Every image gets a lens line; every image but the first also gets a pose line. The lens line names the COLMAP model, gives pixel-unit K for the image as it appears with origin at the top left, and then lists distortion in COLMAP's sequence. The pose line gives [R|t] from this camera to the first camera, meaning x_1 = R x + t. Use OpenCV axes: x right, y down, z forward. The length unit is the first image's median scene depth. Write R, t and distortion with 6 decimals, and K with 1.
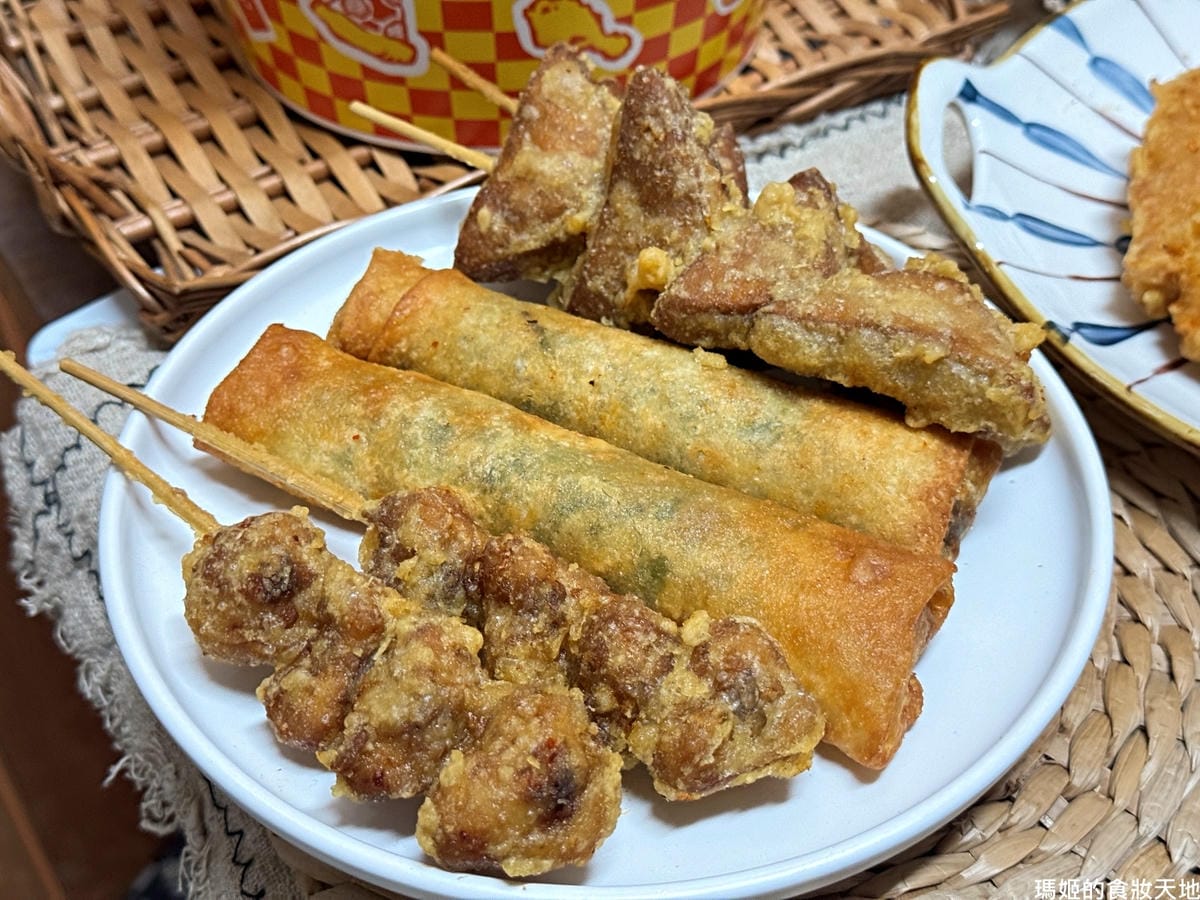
lens RADIAL K [[1715.4, 0, 600.0], [0, 1715.4, 450.0], [0, 0, 1]] dist [0.186937, -0.348034]
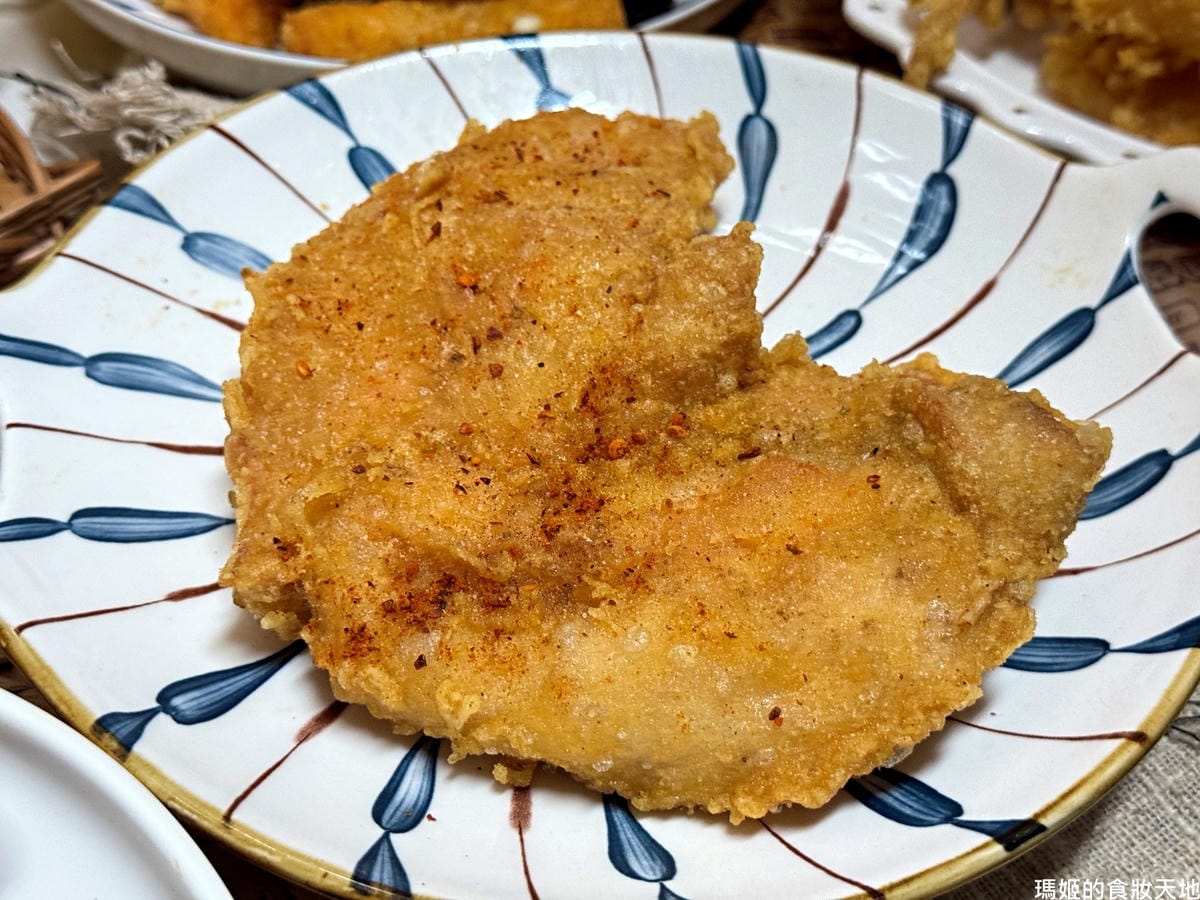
lens RADIAL K [[1715.4, 0, 600.0], [0, 1715.4, 450.0], [0, 0, 1]] dist [0.186937, -0.348034]
pose [[0.933996, -0.223017, 0.279133, 0.252740], [0.229820, 0.973195, 0.008556, -0.122280], [-0.273559, 0.056159, 0.960214, 0.322149]]
